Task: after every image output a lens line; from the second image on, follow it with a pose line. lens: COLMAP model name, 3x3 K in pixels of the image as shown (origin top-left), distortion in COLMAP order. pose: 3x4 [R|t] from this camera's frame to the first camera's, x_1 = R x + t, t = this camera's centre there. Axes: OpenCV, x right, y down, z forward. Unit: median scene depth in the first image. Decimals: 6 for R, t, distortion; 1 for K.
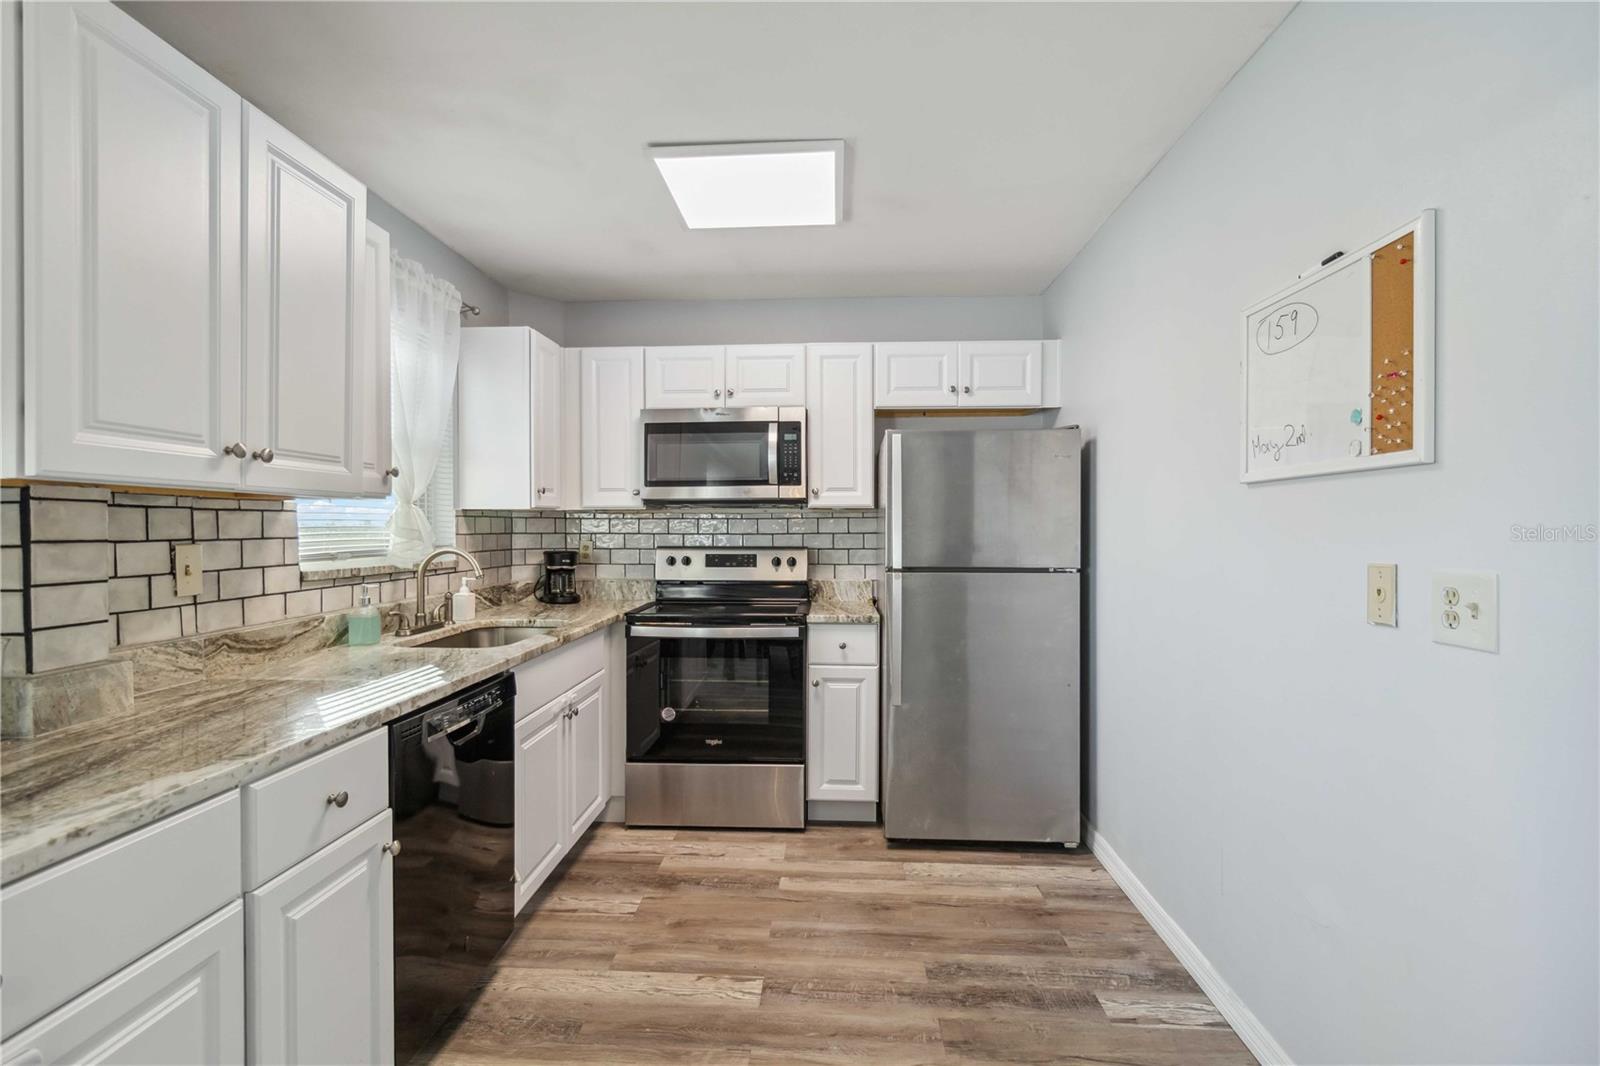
lens RADIAL K [[747.2, 0, 785.4], [0, 747.2, 538.9], [0, 0, 1]] dist [0.005452, 0.002477]
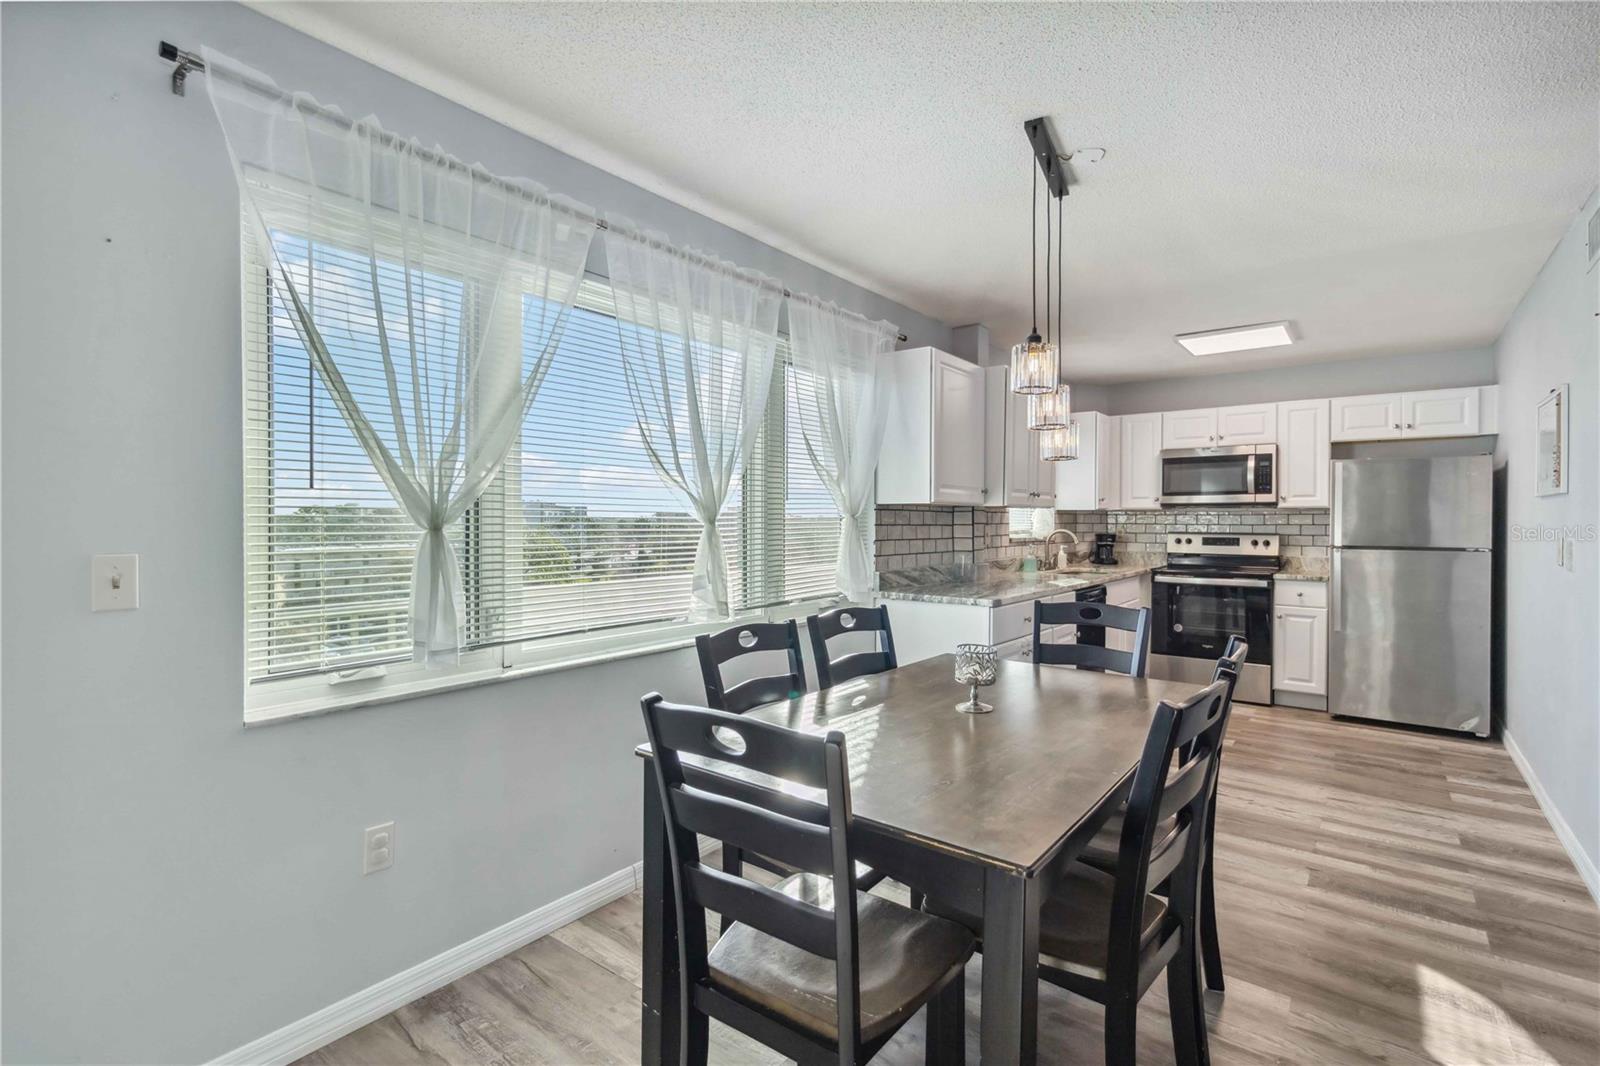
lens RADIAL K [[747.2, 0, 796.7], [0, 747.2, 525.1], [0, 0, 1]] dist [0.005452, 0.002477]
pose [[0.827787, 0.007923, -0.560986, 0.078282], [-0.012623, 0.999910, -0.004505, 0.014295], [0.560900, 0.010810, 0.827813, -0.874379]]
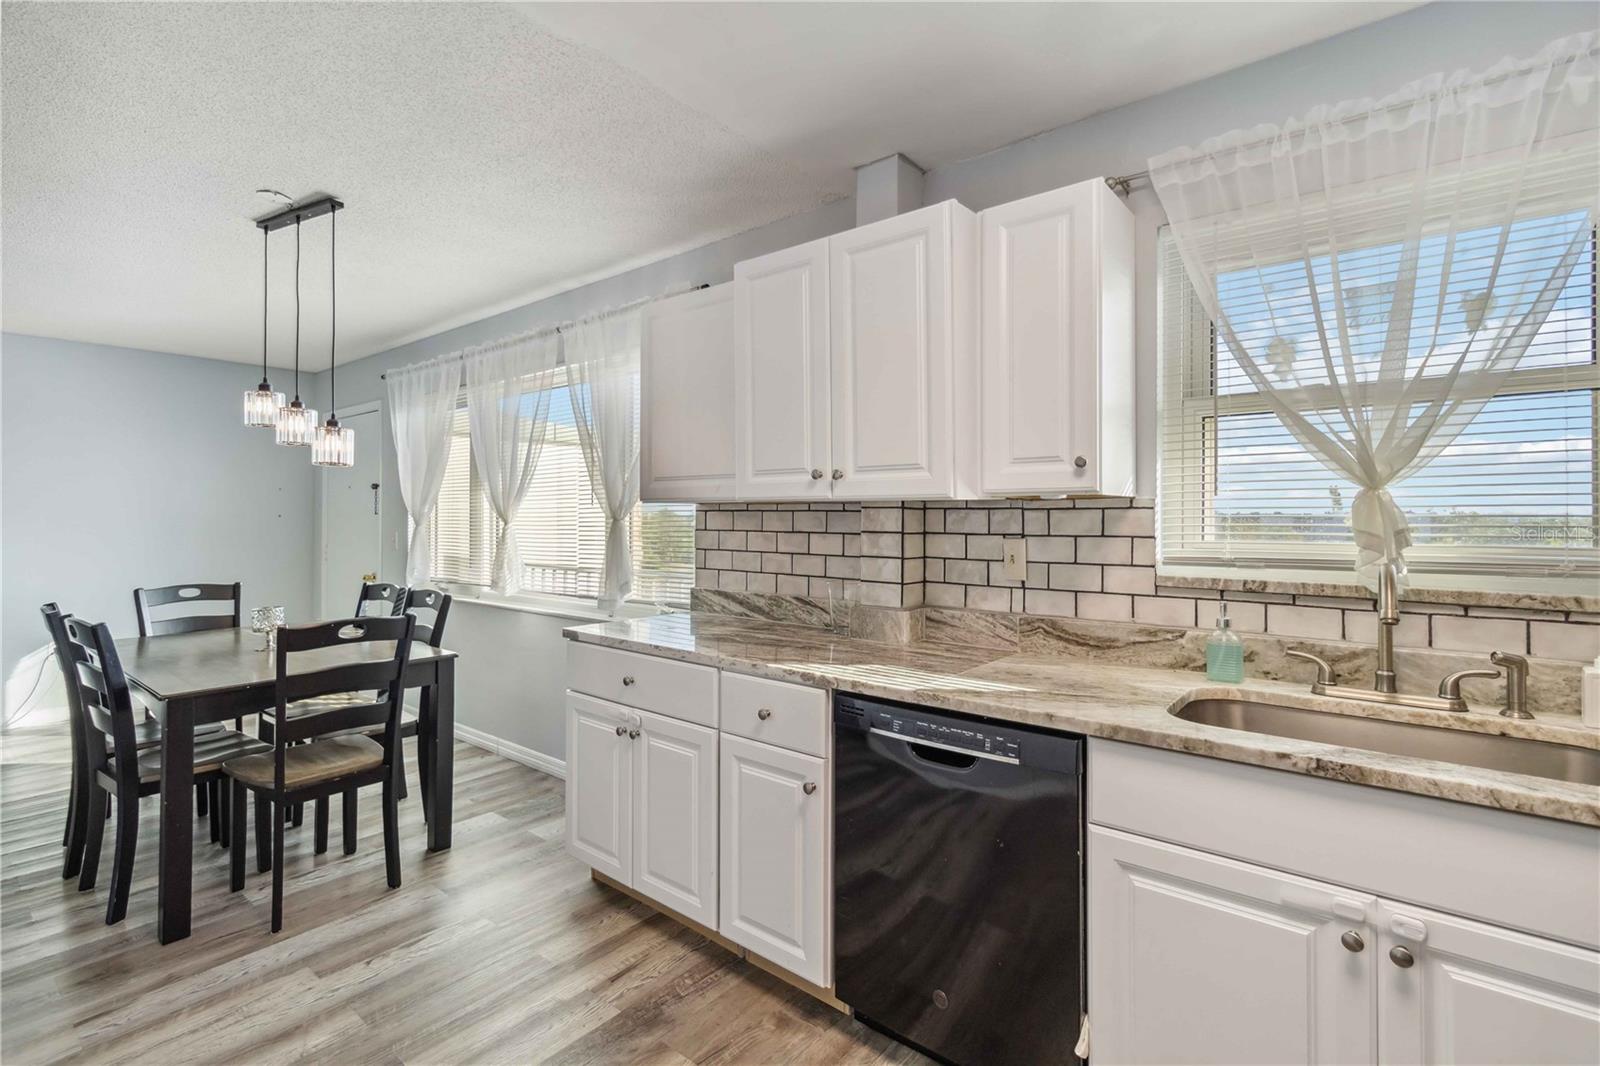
lens RADIAL K [[747.2, 0, 775.9], [0, 747.2, 513.5], [0, 0, 1]] dist [0.005452, 0.002477]
pose [[-0.592911, -0.002887, -0.805263, 0.229134], [-0.011535, 0.999921, 0.004909, -0.018668], [0.805185, 0.012199, -0.592898, 0.763114]]
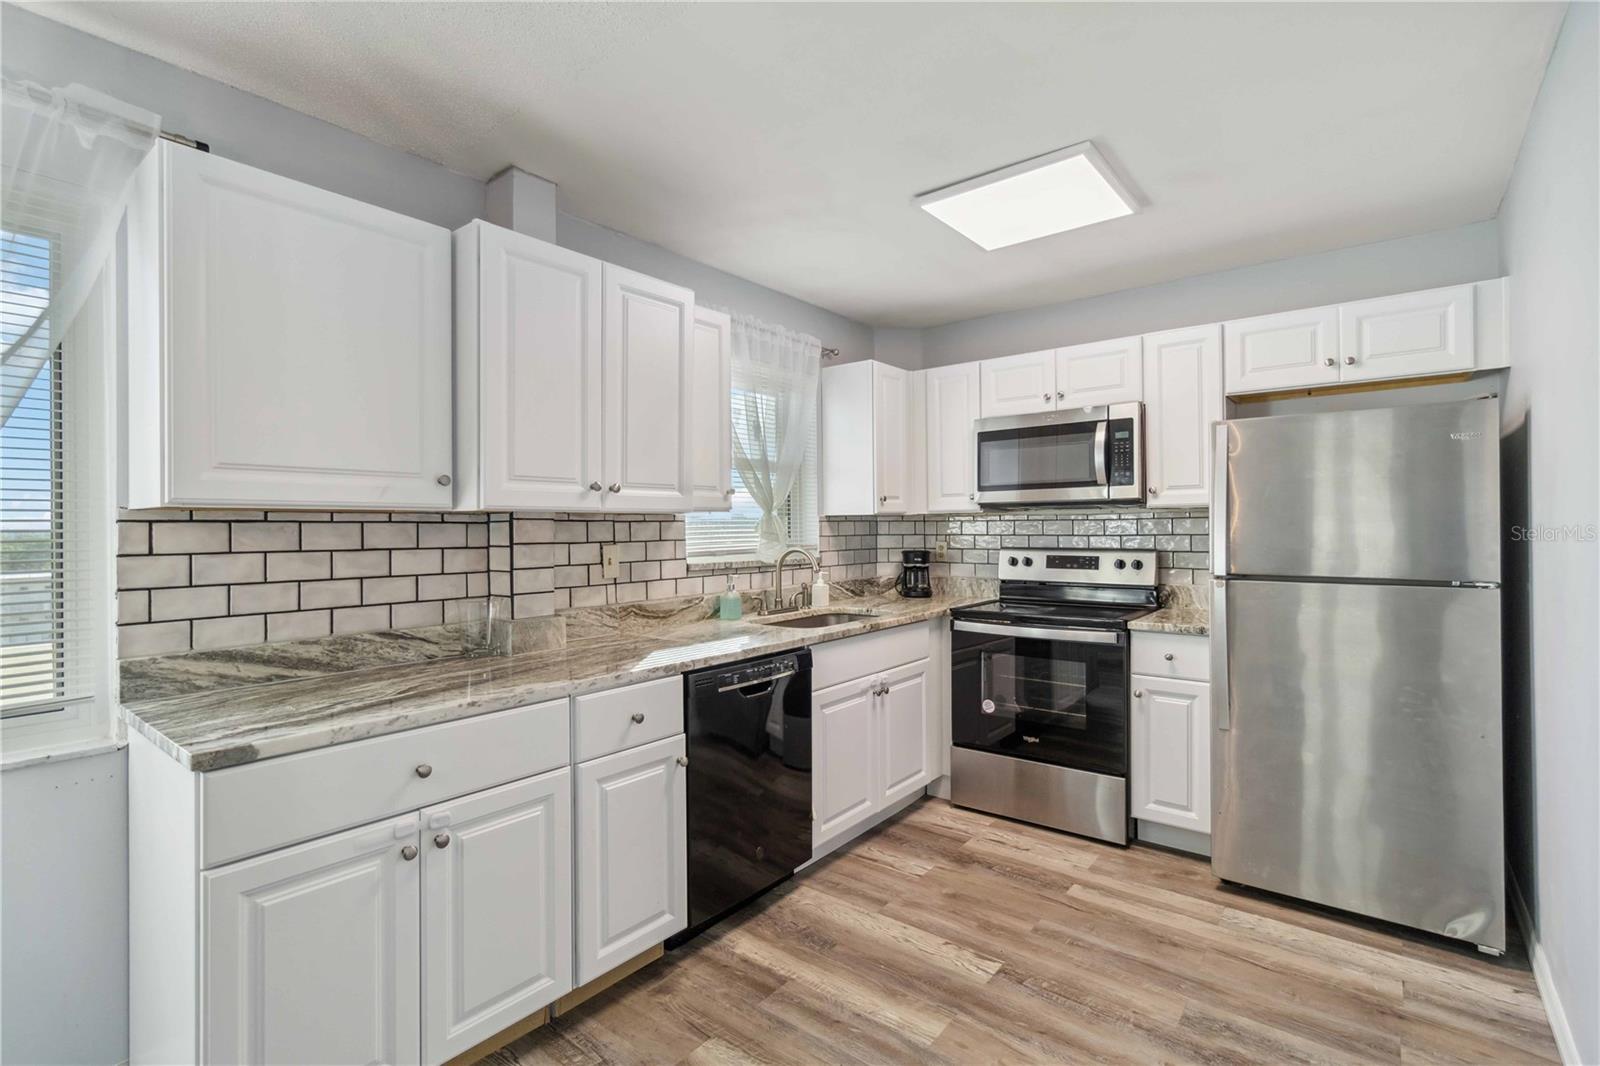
lens RADIAL K [[747.2, 0, 800.2], [0, 747.2, 523.7], [0, 0, 1]] dist [0.005452, 0.002477]
pose [[0.819472, -0.008306, -0.573059, 0.218526], [-0.000884, 0.999875, -0.015756, -0.006709], [0.573119, 0.013418, 0.819362, -0.021817]]
